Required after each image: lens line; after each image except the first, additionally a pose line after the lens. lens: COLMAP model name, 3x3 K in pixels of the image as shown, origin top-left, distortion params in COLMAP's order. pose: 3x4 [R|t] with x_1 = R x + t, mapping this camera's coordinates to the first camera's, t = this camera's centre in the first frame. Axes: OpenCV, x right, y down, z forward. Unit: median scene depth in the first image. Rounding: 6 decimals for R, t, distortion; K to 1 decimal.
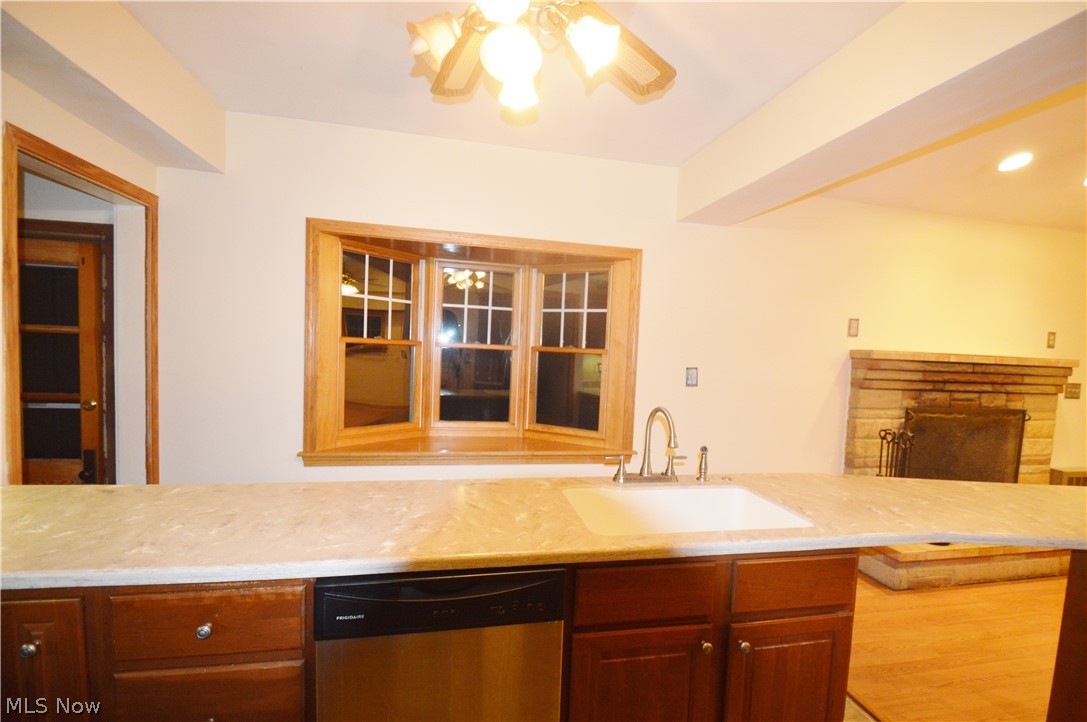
lens RADIAL K [[486.2, 0, 542.7], [0, 486.2, 378.9], [0, 0, 1]] dist [-0.000589, -0.005450]
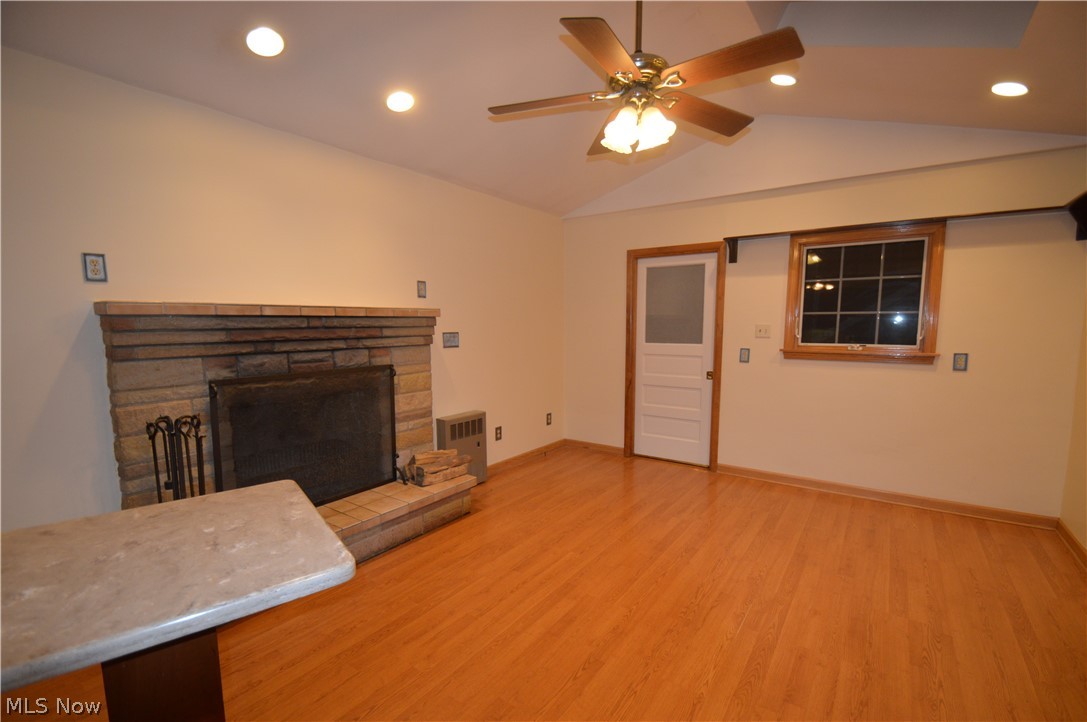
lens RADIAL K [[486.2, 0, 542.7], [0, 486.2, 378.9], [0, 0, 1]] dist [-0.000589, -0.005450]
pose [[0.732782, -0.122291, 0.669384, 1.110319], [0.073151, 0.992175, 0.101183, 0.034075], [-0.676520, -0.025180, 0.735994, 0.222456]]
